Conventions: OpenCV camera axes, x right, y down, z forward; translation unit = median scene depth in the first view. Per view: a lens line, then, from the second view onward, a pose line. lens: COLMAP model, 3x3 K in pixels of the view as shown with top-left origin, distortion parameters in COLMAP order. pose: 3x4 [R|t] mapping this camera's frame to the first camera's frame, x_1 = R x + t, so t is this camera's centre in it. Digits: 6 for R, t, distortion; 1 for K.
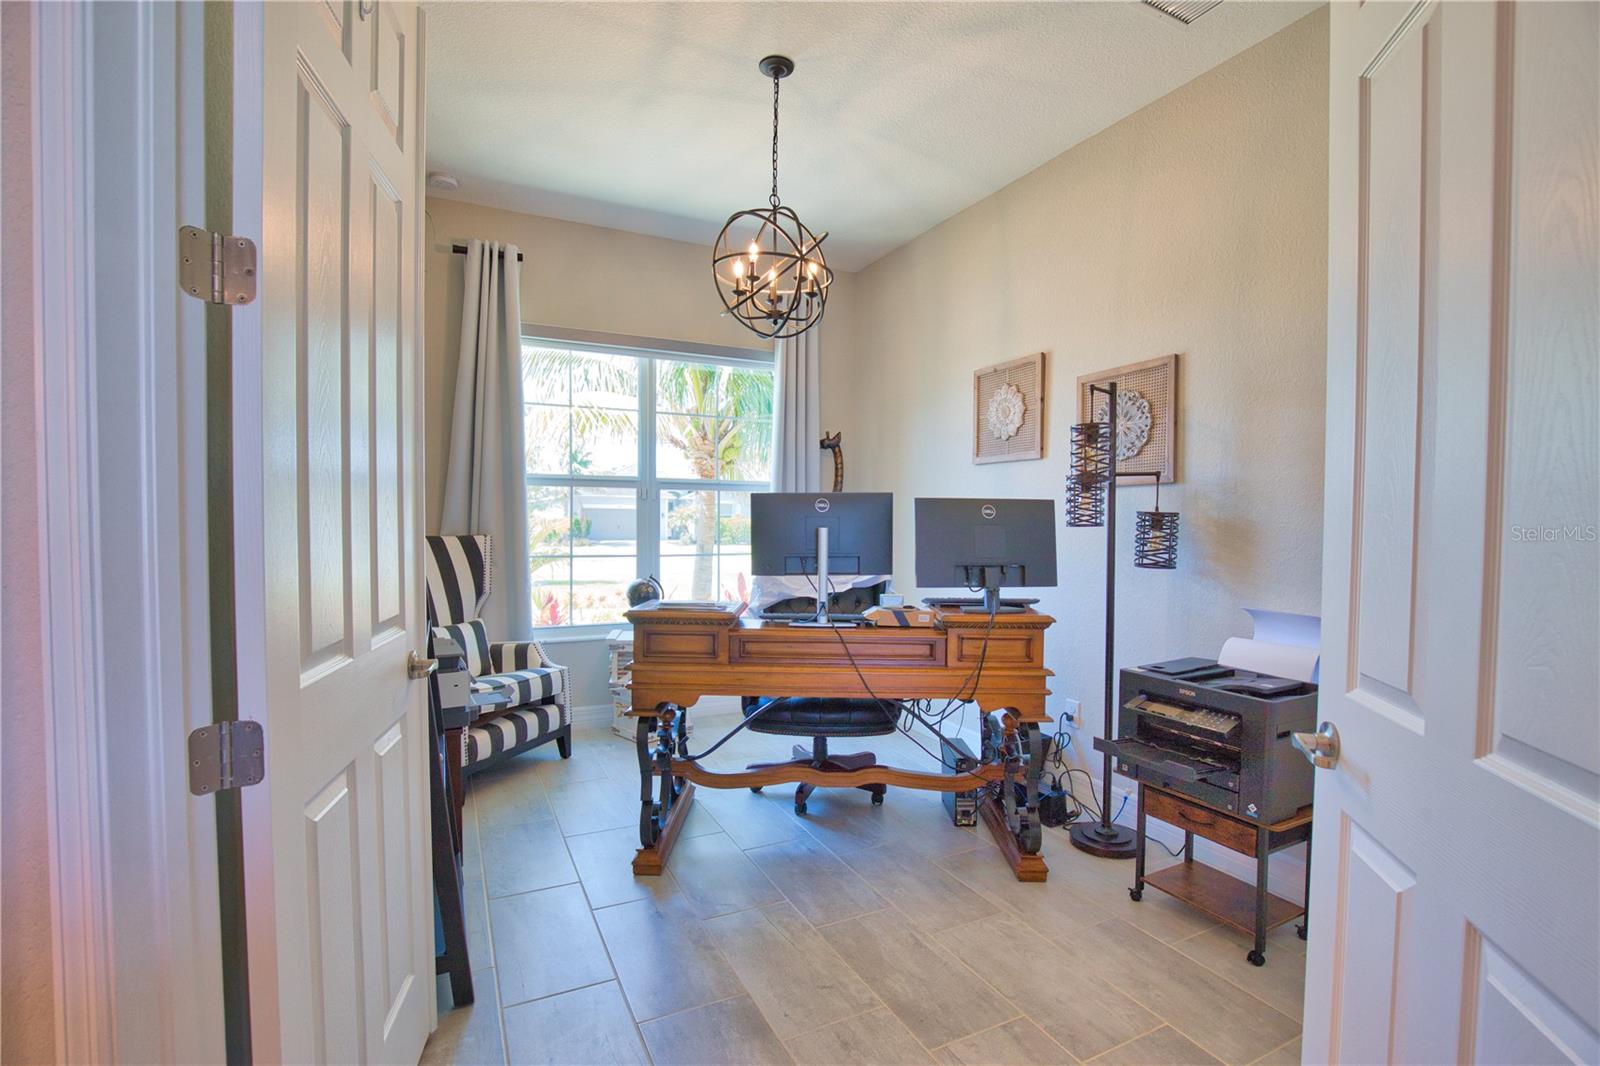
lens RADIAL K [[728.2, 0, 799.5], [0, 728.2, 533.7], [0, 0, 1]] dist [-0.000616, -0.000028]
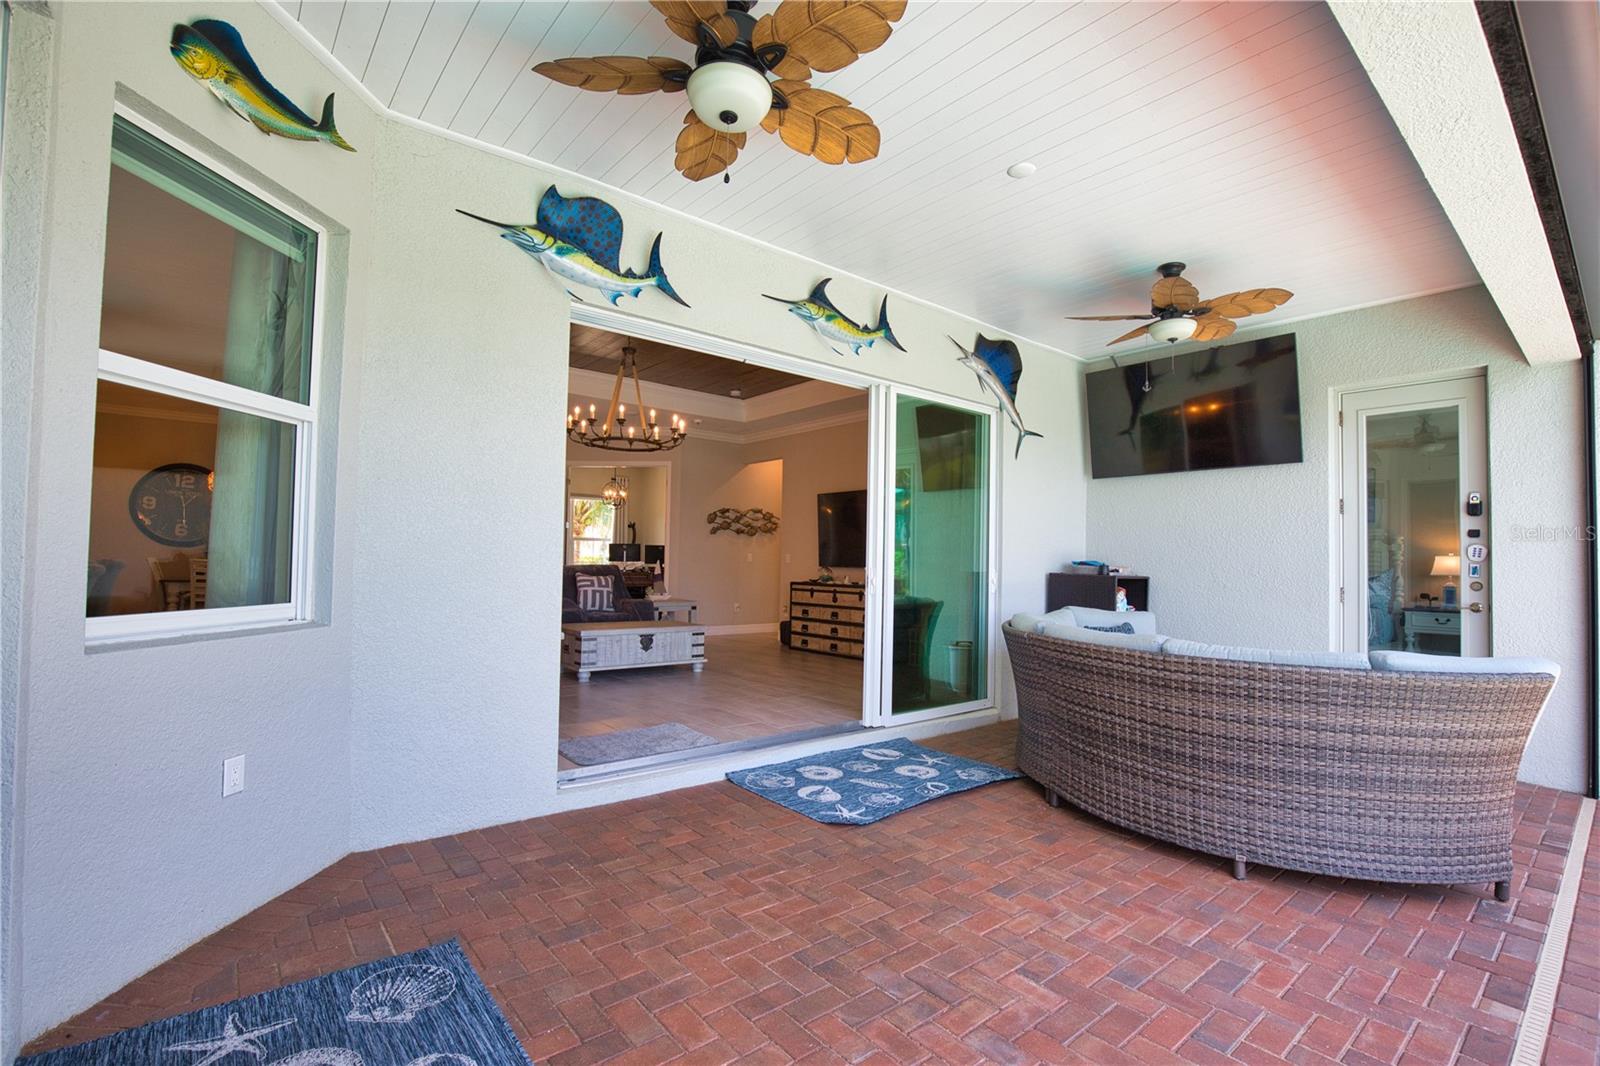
lens RADIAL K [[728.2, 0, 802.5], [0, 728.2, 534.9], [0, 0, 1]] dist [-0.000616, -0.000028]
pose [[0.973134, -0.001078, 0.230238, 0.066725], [0.013888, 0.998443, -0.054026, 0.155009], [-0.229821, 0.055772, 0.971634, -3.811348]]
